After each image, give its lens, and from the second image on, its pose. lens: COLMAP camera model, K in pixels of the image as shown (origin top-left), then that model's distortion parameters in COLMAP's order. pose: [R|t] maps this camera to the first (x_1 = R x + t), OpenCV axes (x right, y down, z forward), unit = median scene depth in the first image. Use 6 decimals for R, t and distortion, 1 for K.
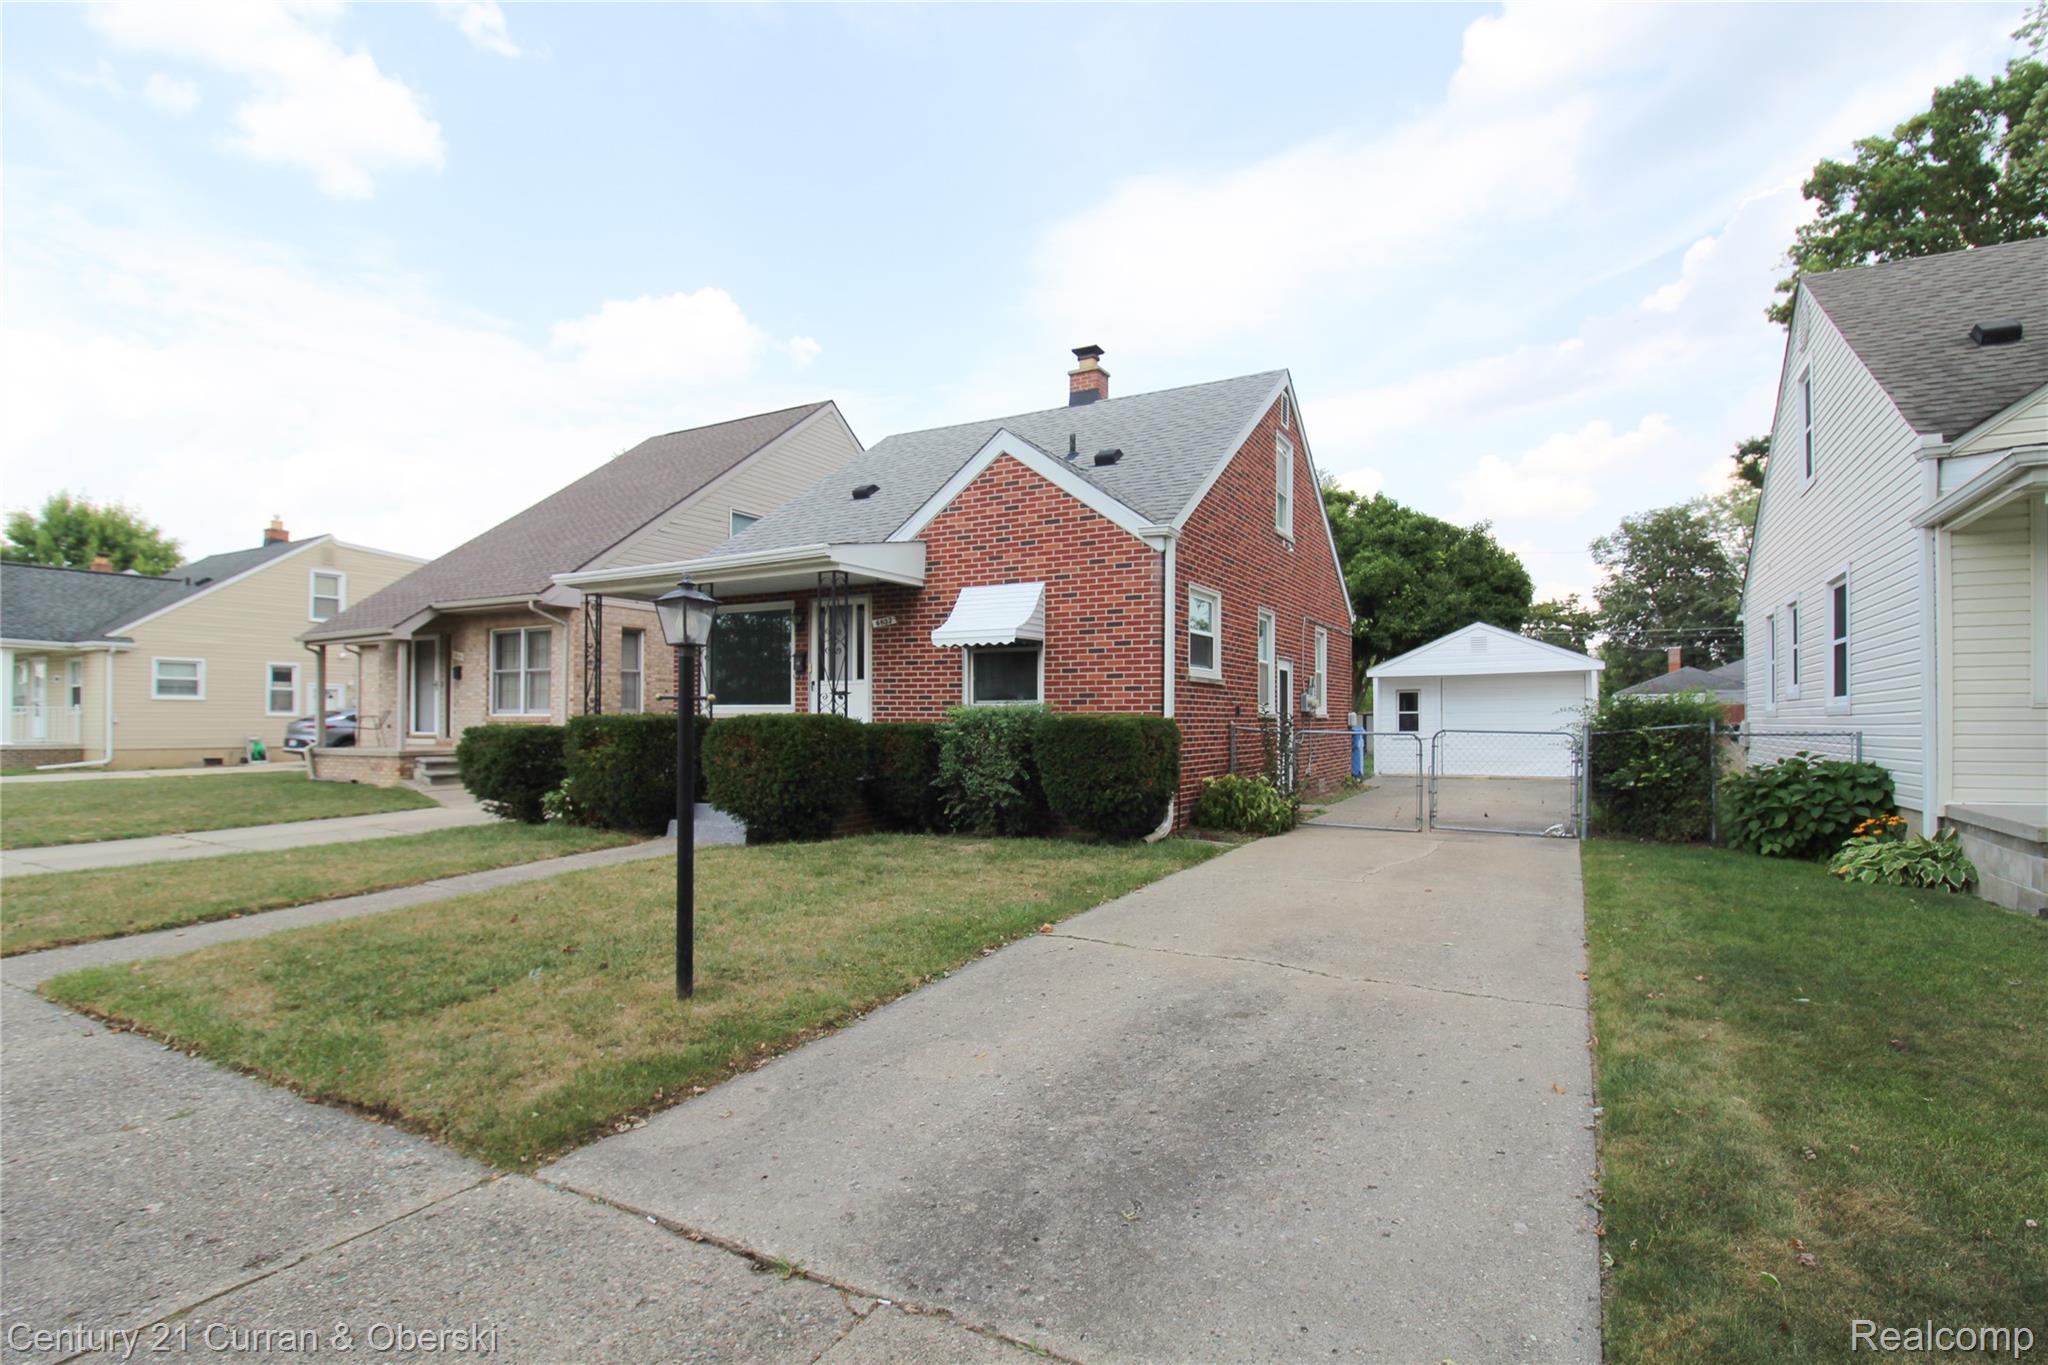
lens RADIAL K [[961.8, 0, 1032.8], [0, 961.8, 698.2], [0, 0, 1]] dist [-0.000649, -0.021888]
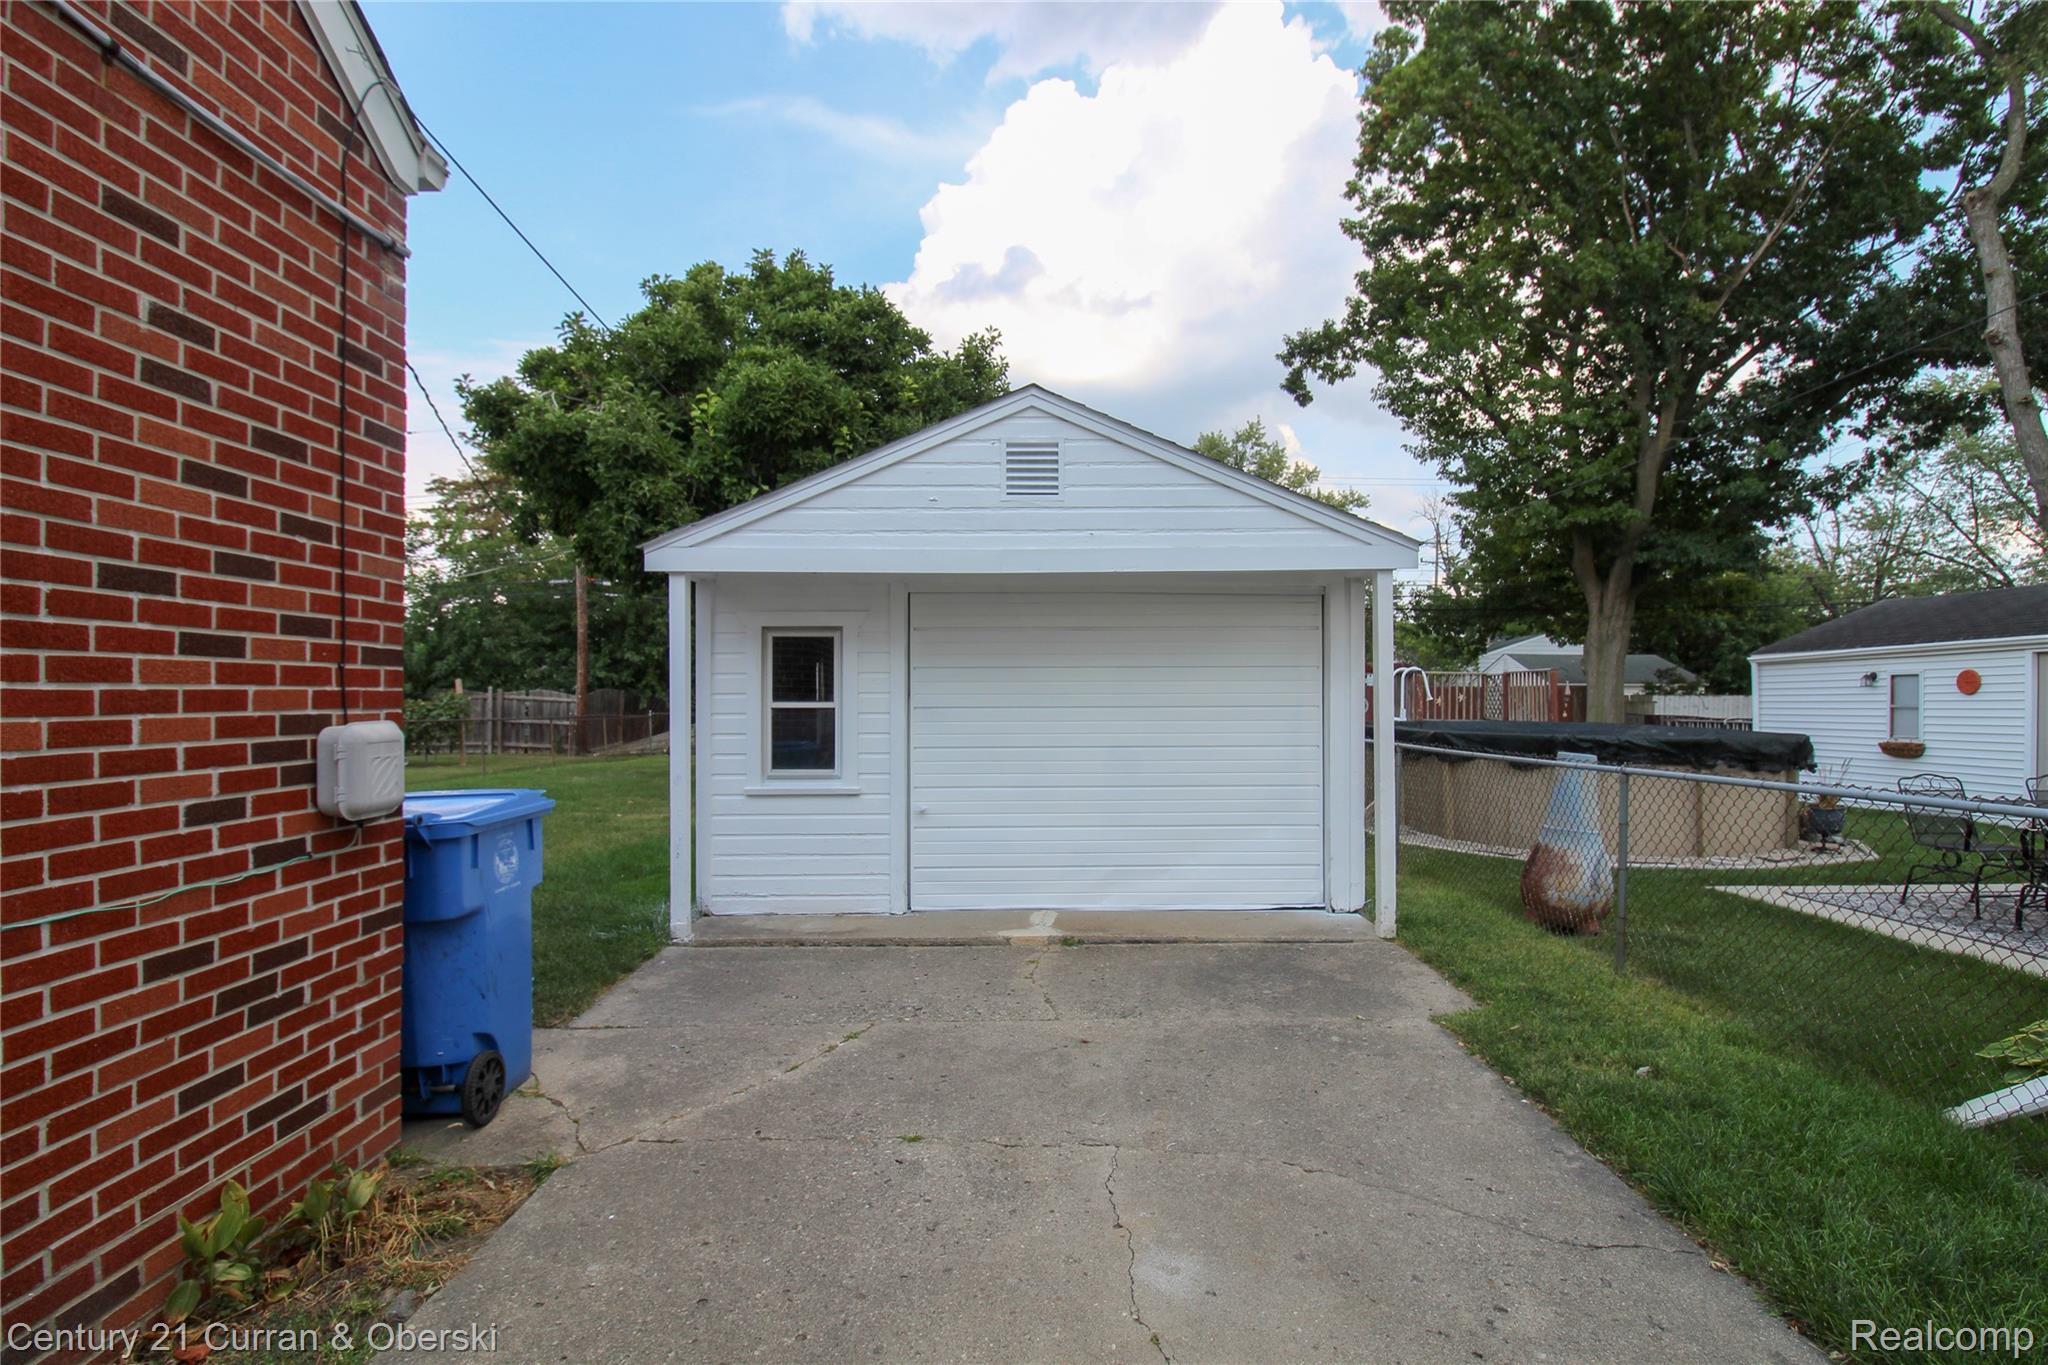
lens RADIAL K [[971.4, 0, 1057.4], [0, 971.4, 687.5], [0, 0, 1]] dist [0.000523, -0.014903]
pose [[0.850621, 0.006747, 0.525736, 0.527347], [-0.012430, 0.999896, 0.007280, 0.011271], [-0.525632, -0.012727, 0.850617, 1.239064]]
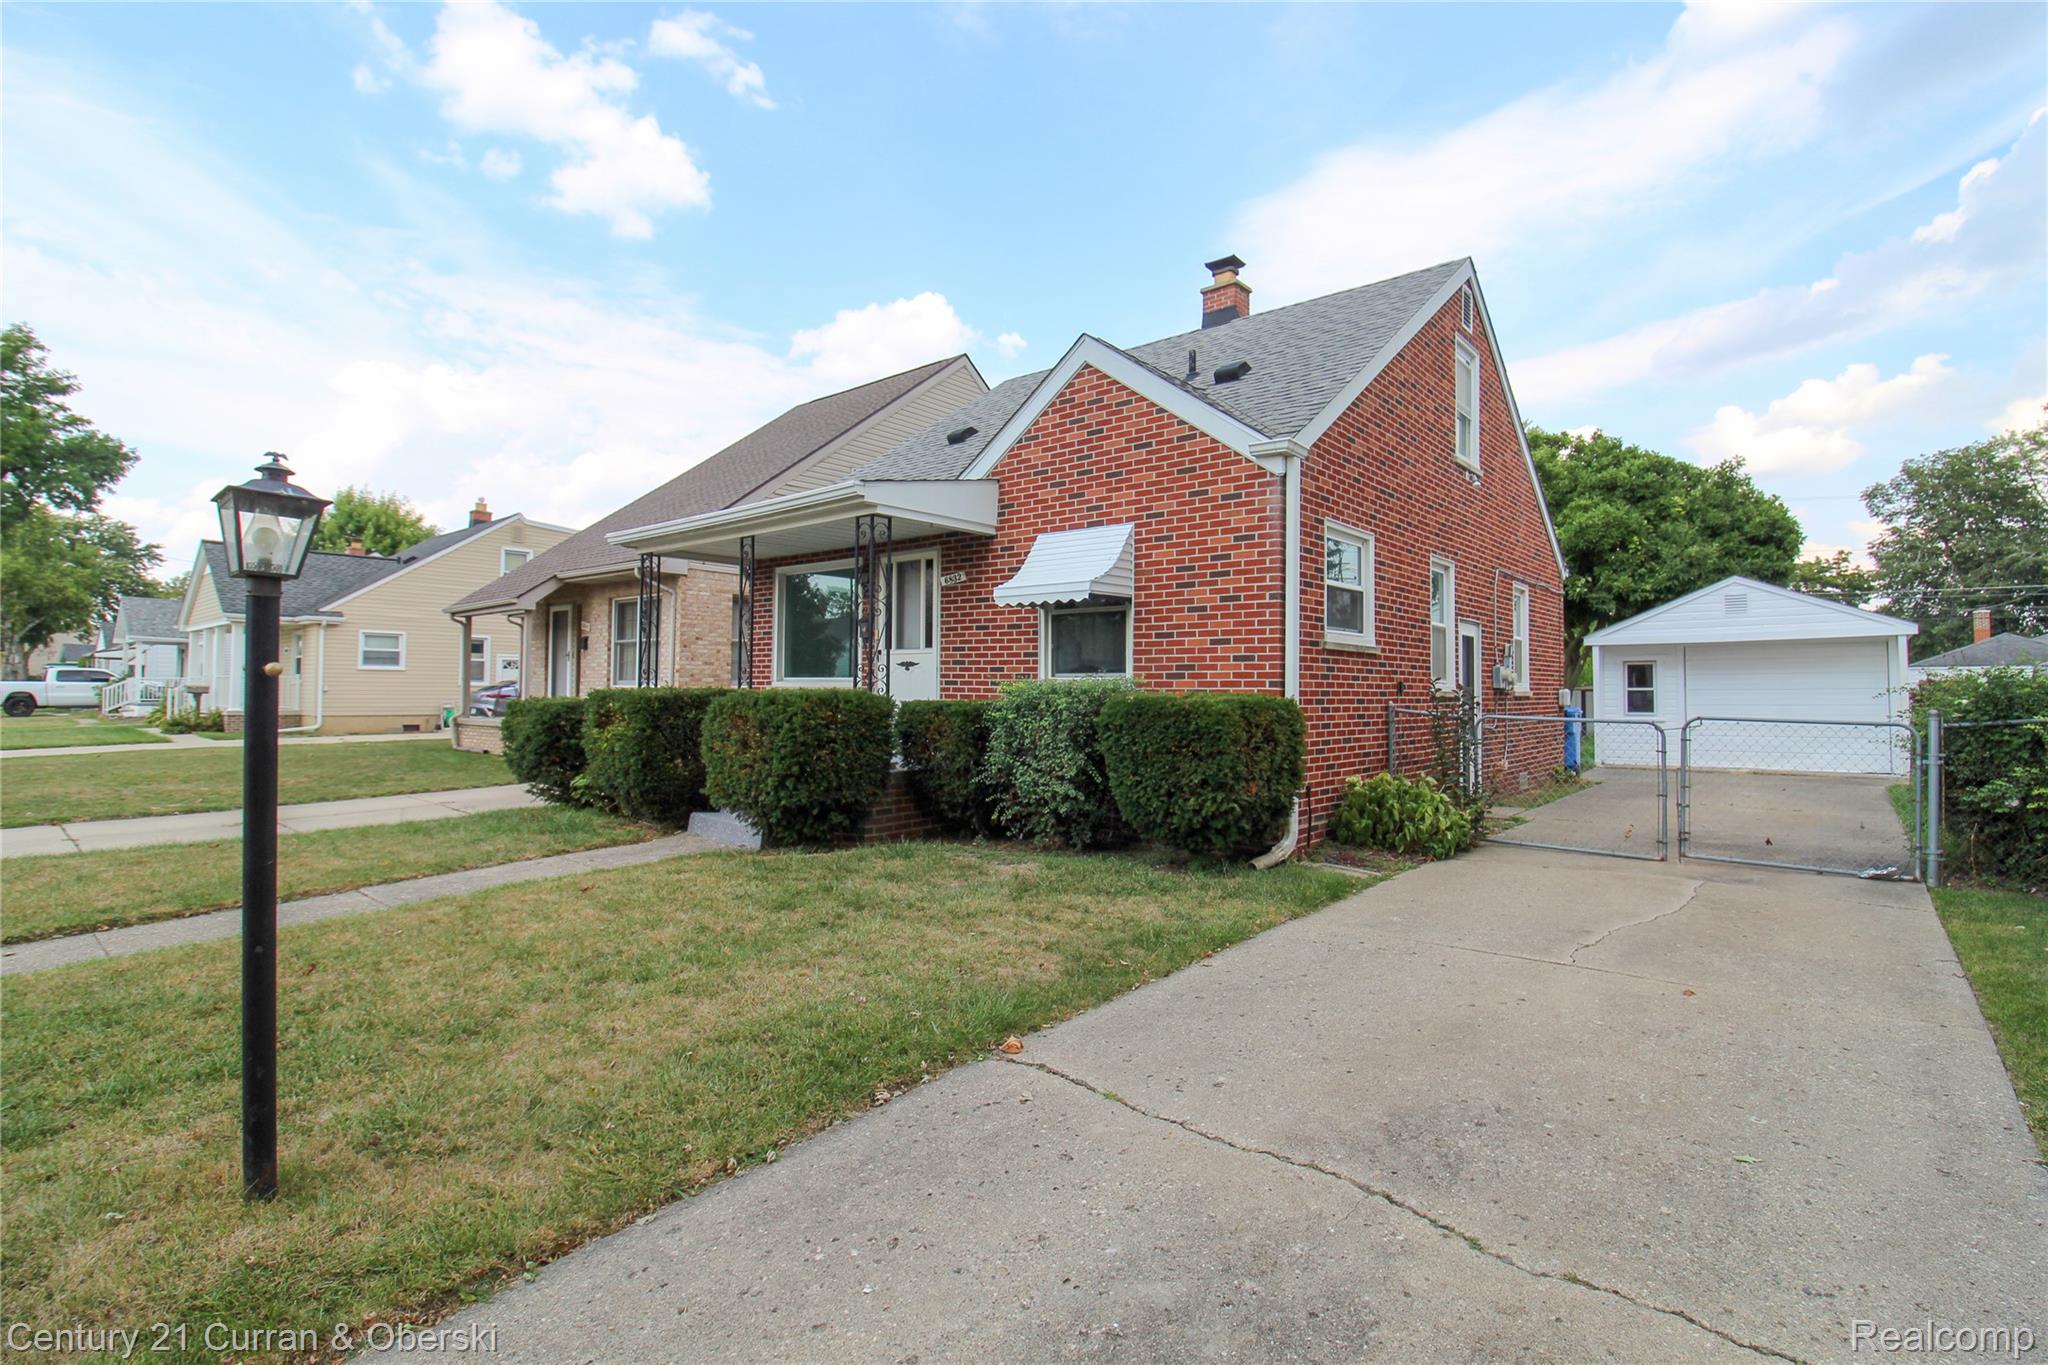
lens RADIAL K [[948.4, 0, 1043.8], [0, 948.4, 649.0], [0, 0, 1]] dist [-0.001224, -0.014051]
pose [[0.982650, -0.001661, -0.185464, 0.077642], [-0.002448, 0.999757, -0.021923, -0.000557], [0.185455, 0.021997, 0.982407, 0.211840]]
